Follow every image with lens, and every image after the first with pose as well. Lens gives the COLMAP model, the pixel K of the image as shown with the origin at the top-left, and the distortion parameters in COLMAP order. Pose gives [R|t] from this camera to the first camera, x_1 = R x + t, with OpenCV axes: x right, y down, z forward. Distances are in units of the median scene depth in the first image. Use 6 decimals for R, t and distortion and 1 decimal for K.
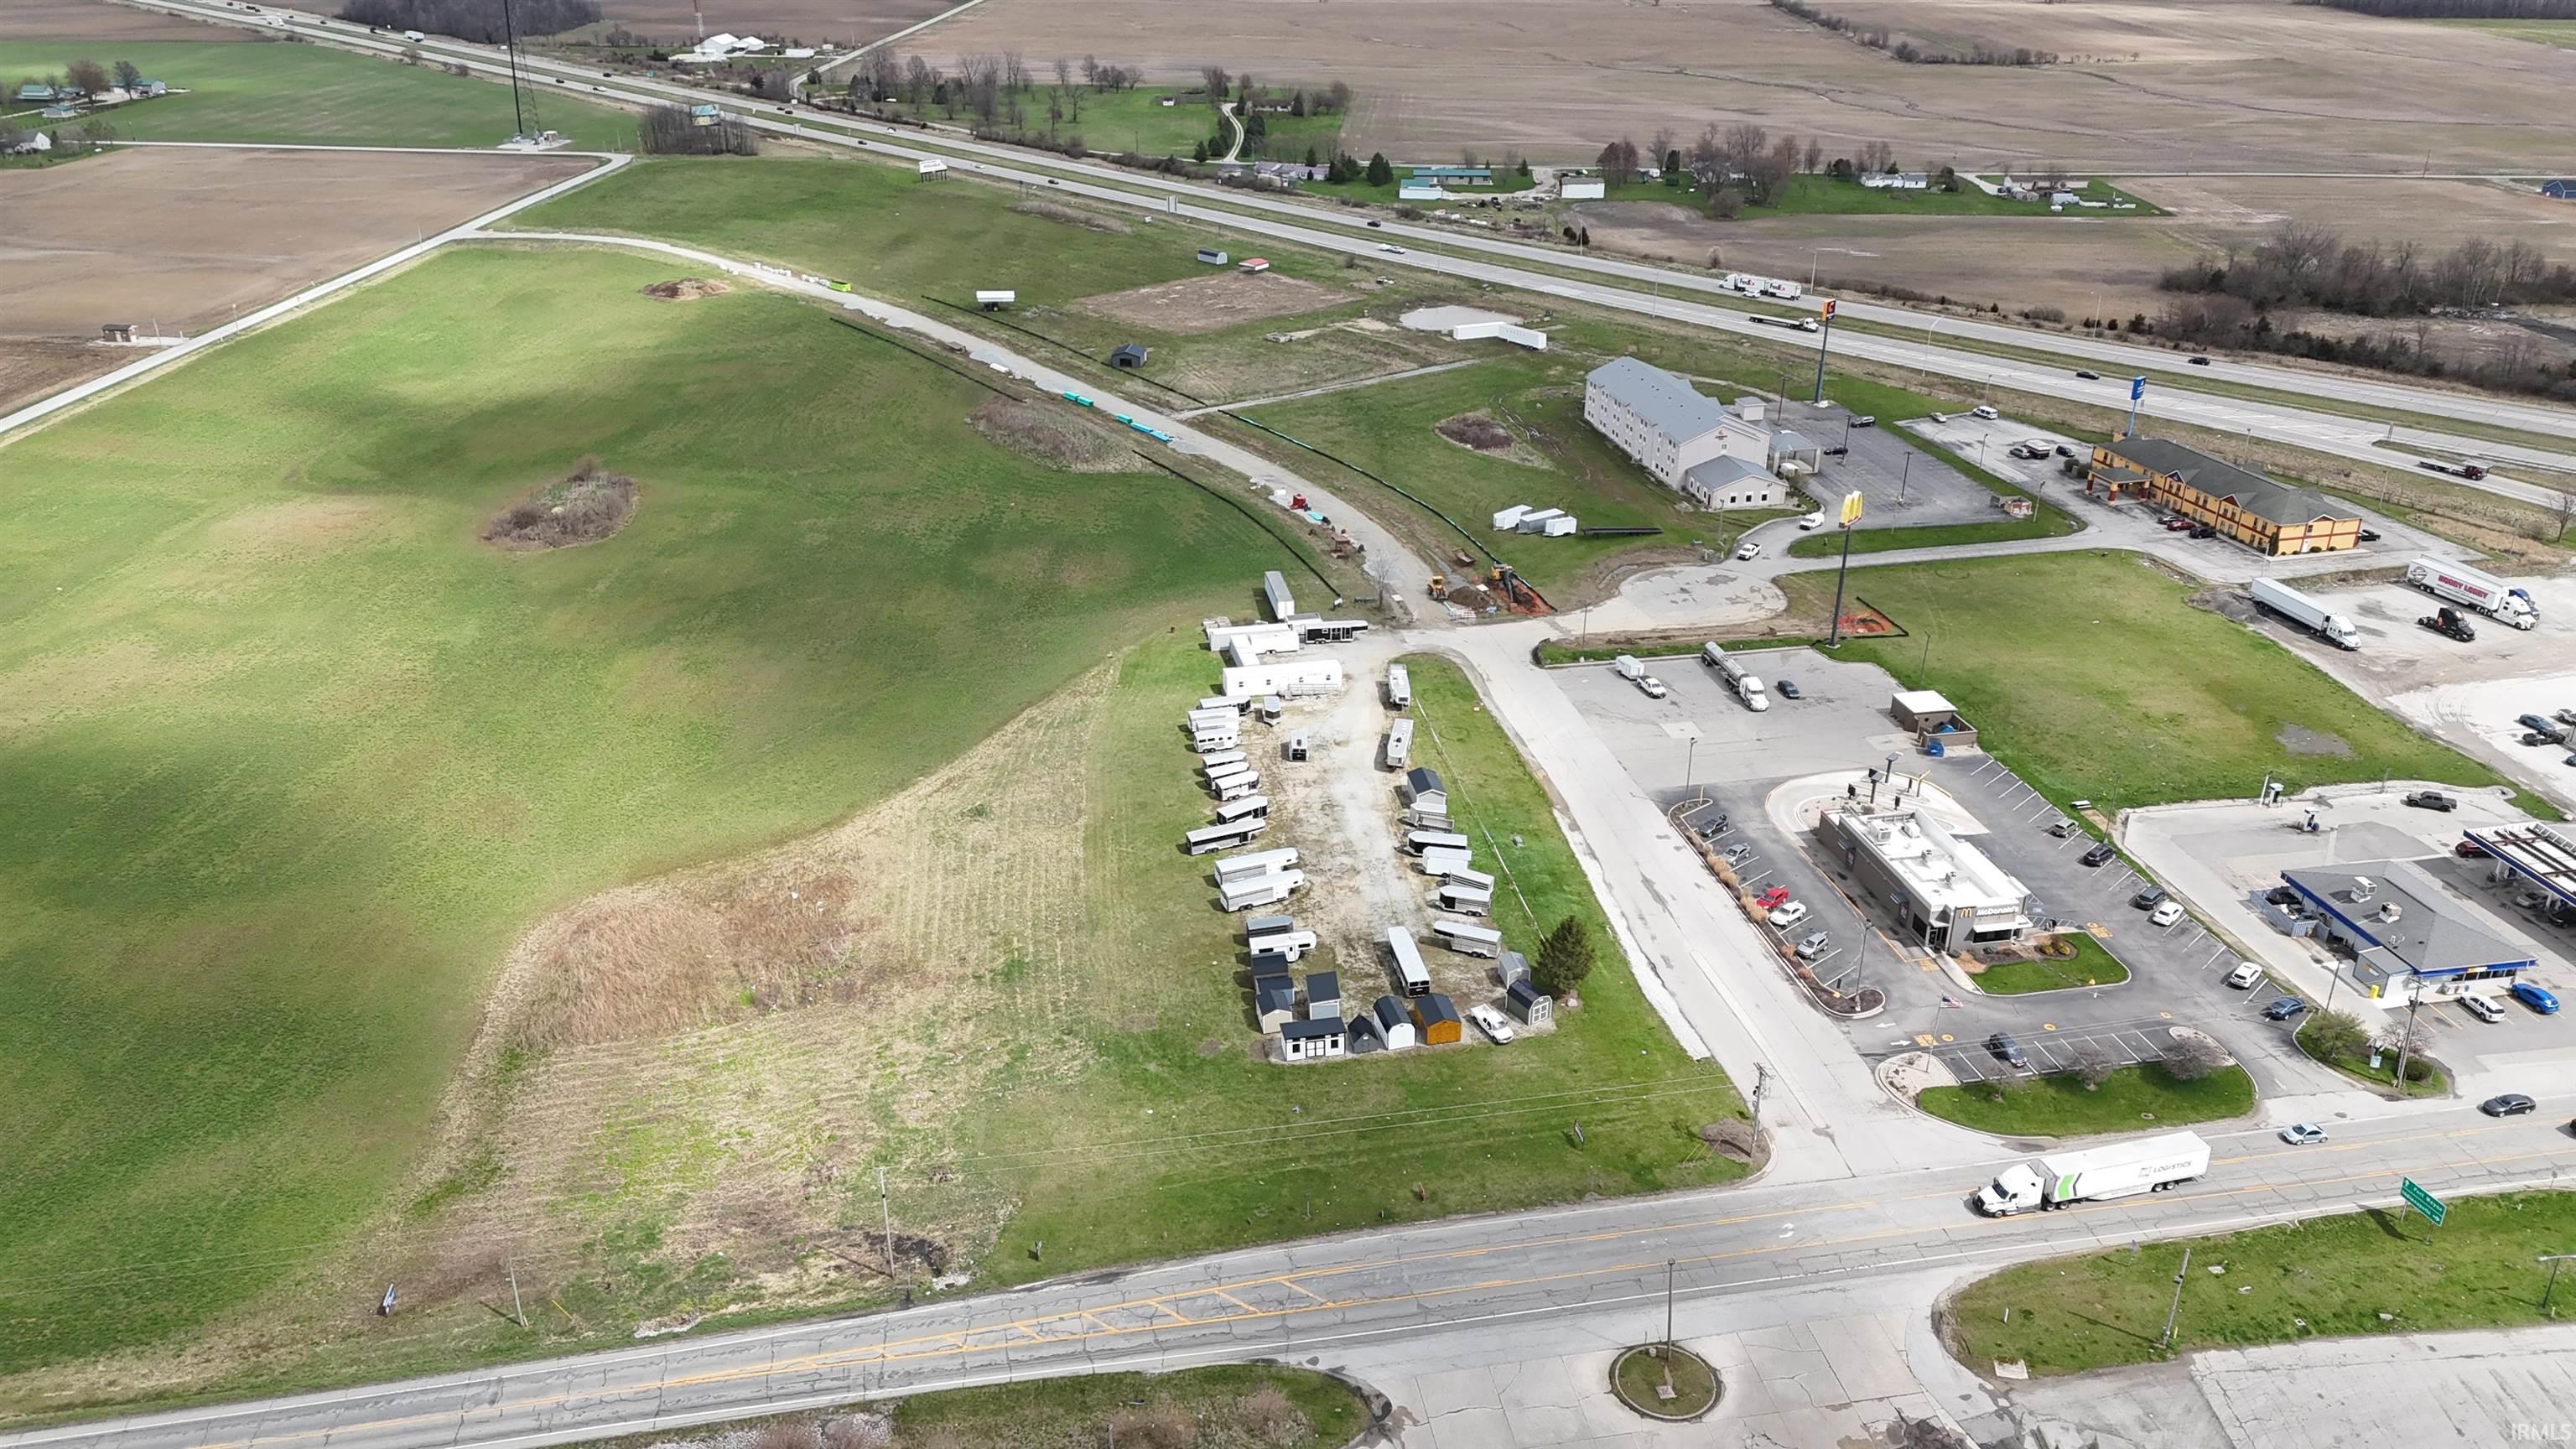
lens RADIAL K [[1873.3, 0, 1288.0], [0, 1873.3, 724.5], [0, 0, 1]] dist [0.086534, -0.084958]
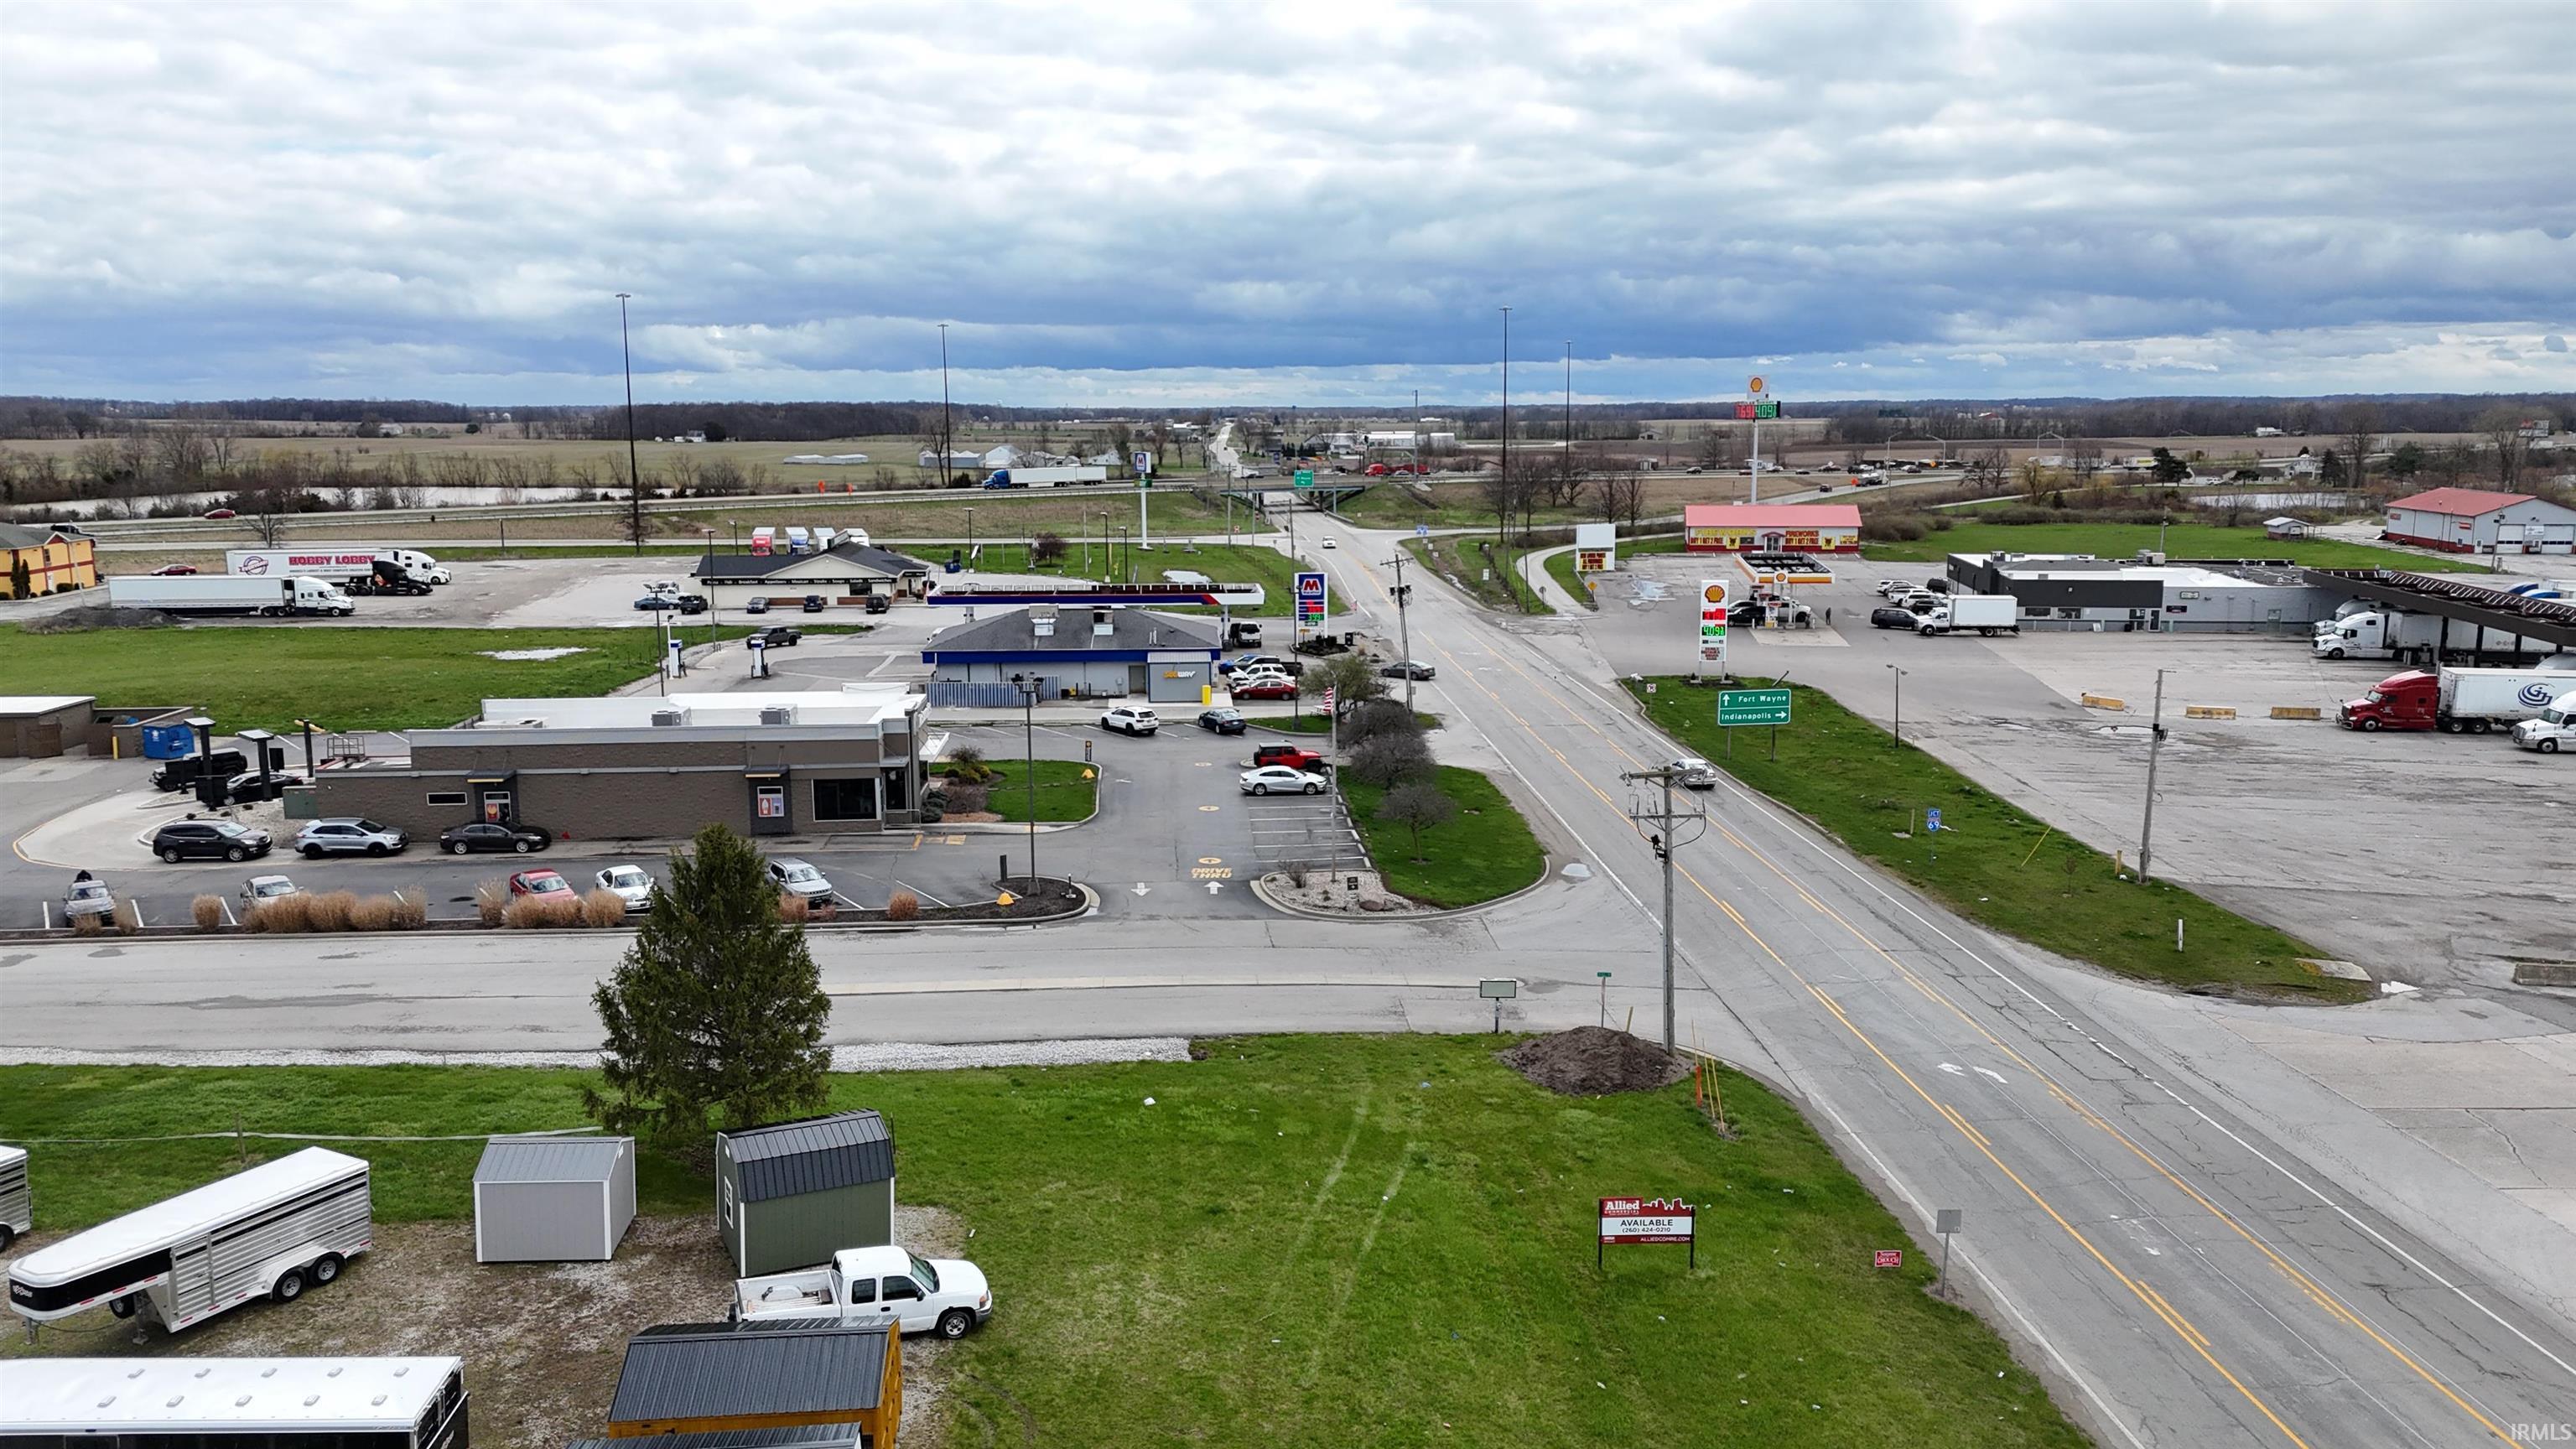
lens RADIAL K [[1898.0, 0, 1280.2], [0, 1898.0, 596.0], [0, 0, 1]] dist [0.102806, -0.089751]
pose [[0.128159, -0.102625, 0.986430, -0.067750], [0.419046, 0.907087, 0.039927, 0.065628], [-0.898875, 0.408242, 0.159256, 0.606598]]
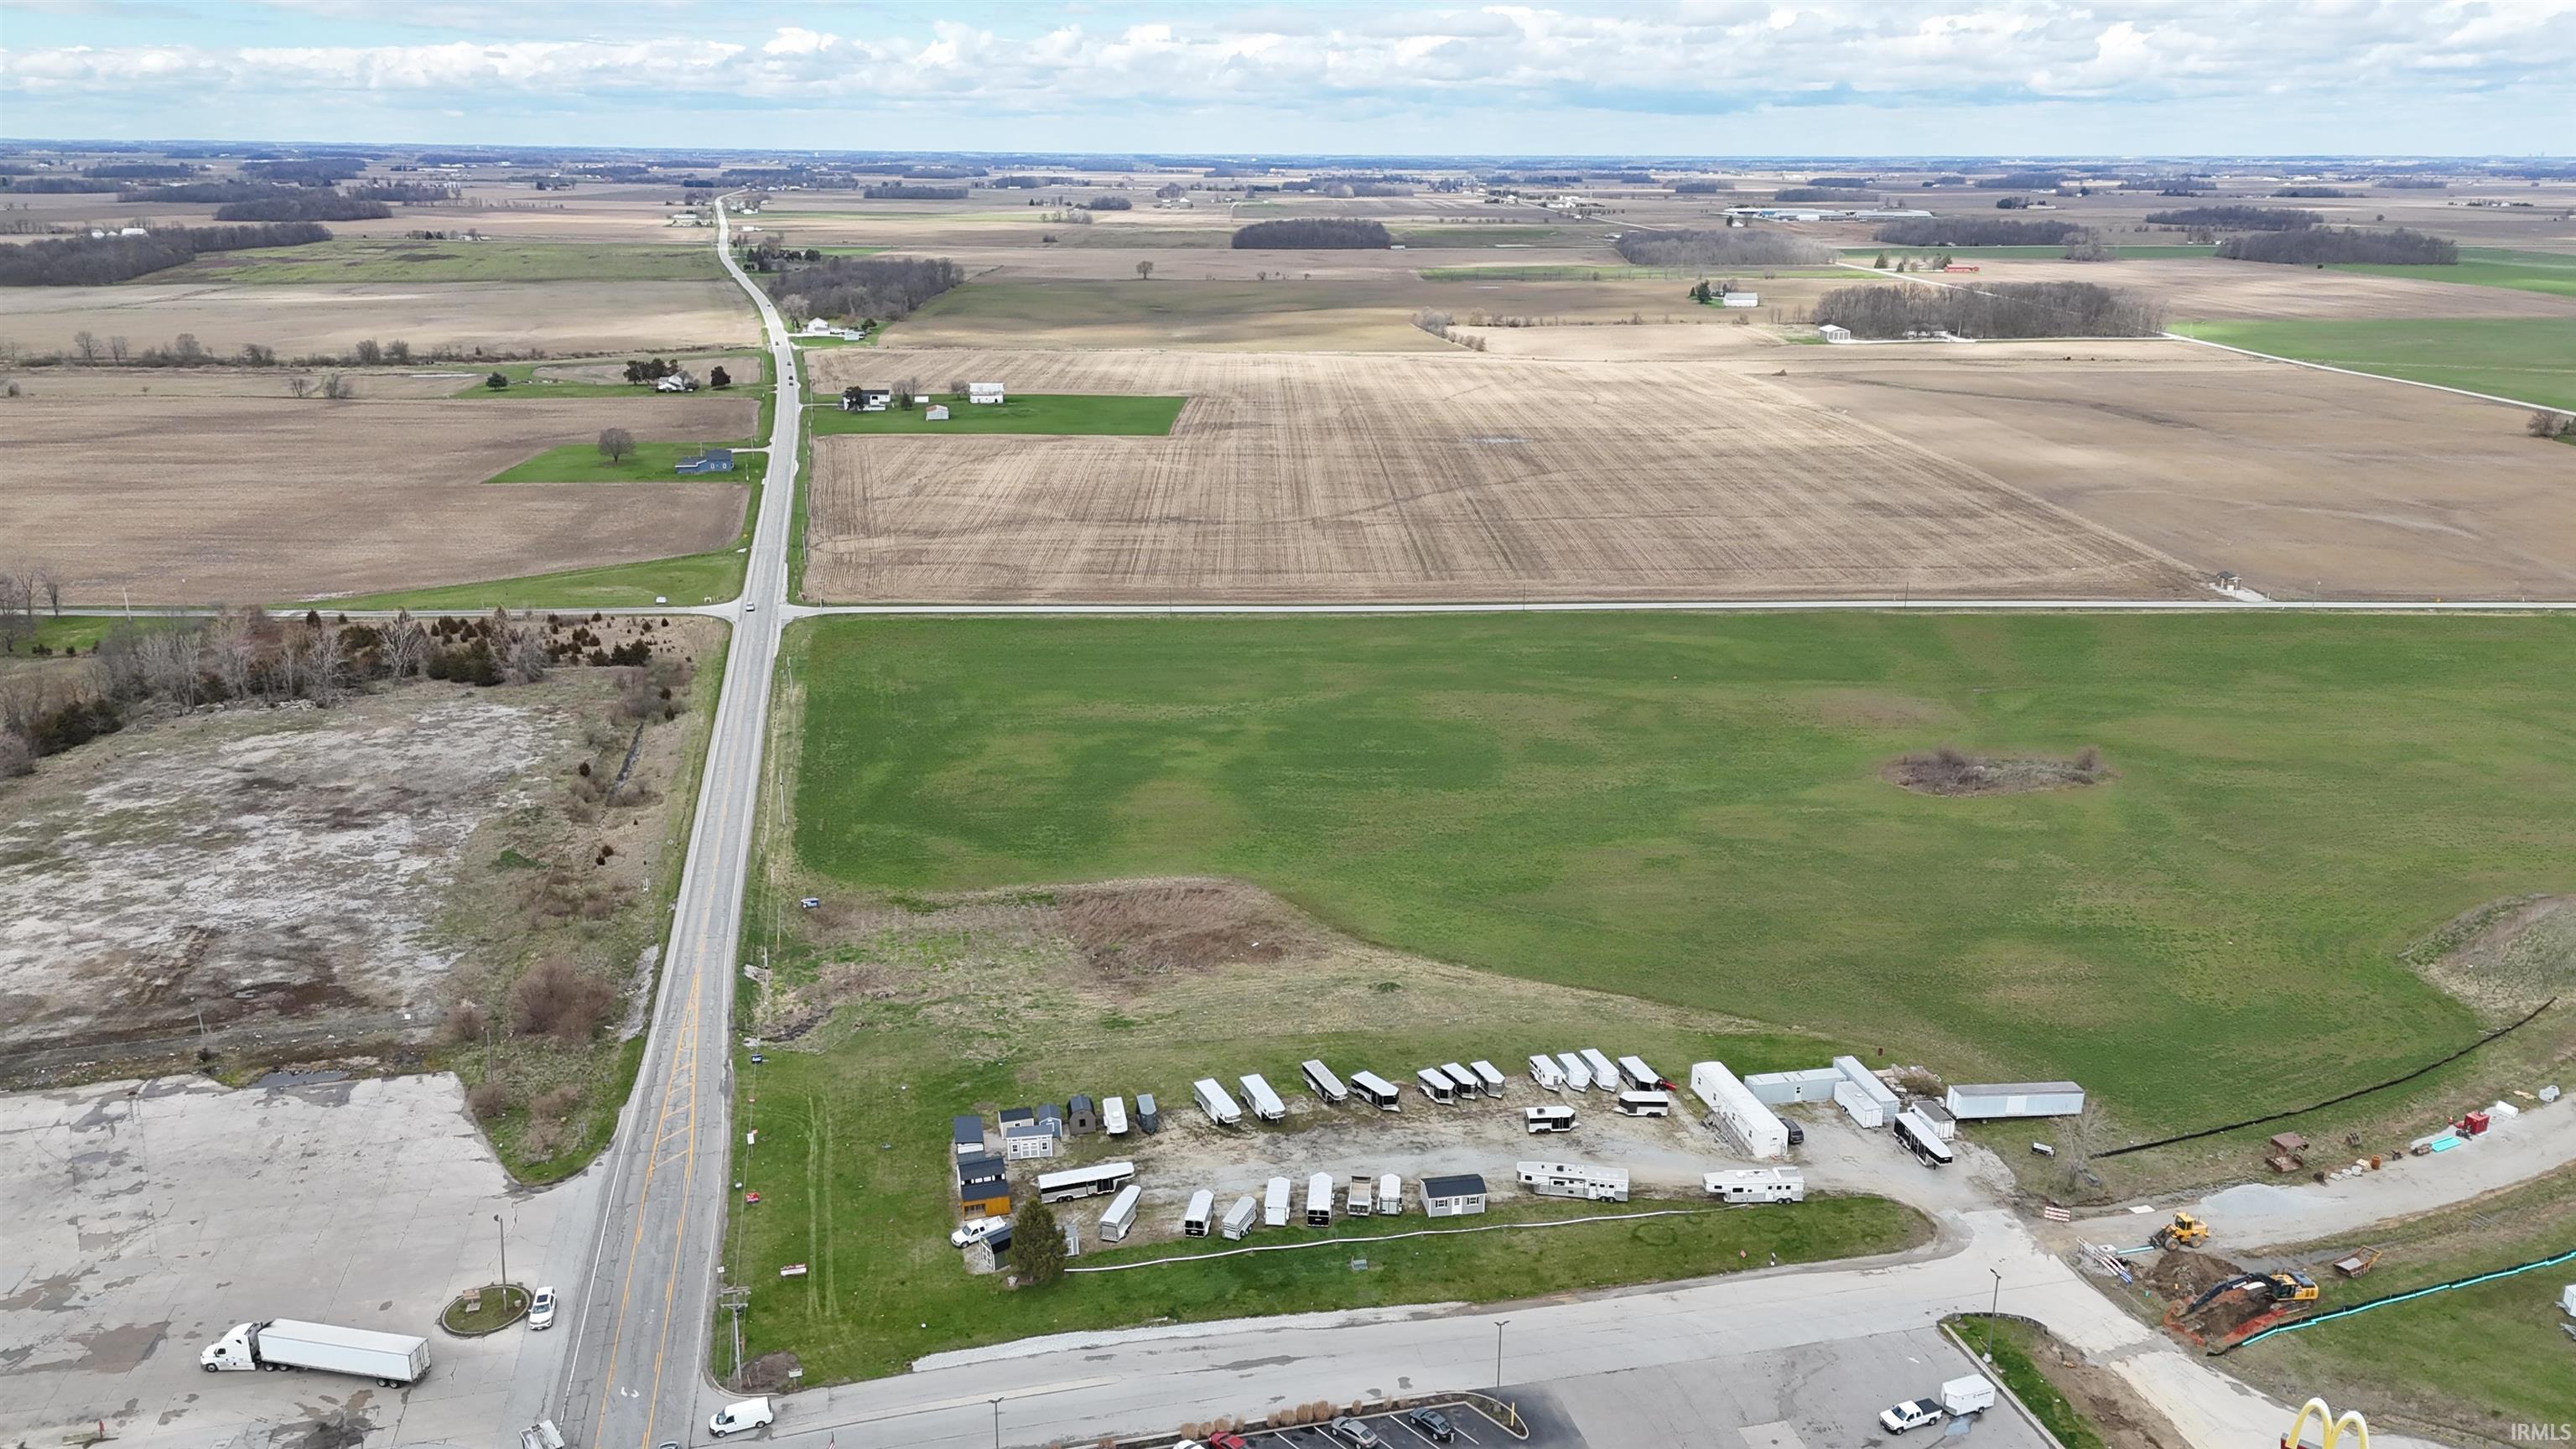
lens RADIAL K [[1873.3, 0, 1288.0], [0, 1873.3, 724.5], [0, 0, 1]] dist [0.086534, -0.084958]
pose [[0.036764, 0.287810, -0.956982, 0.695787], [-0.423236, 0.871987, 0.245989, -0.276515], [0.905273, 0.395986, 0.153869, 0.604492]]
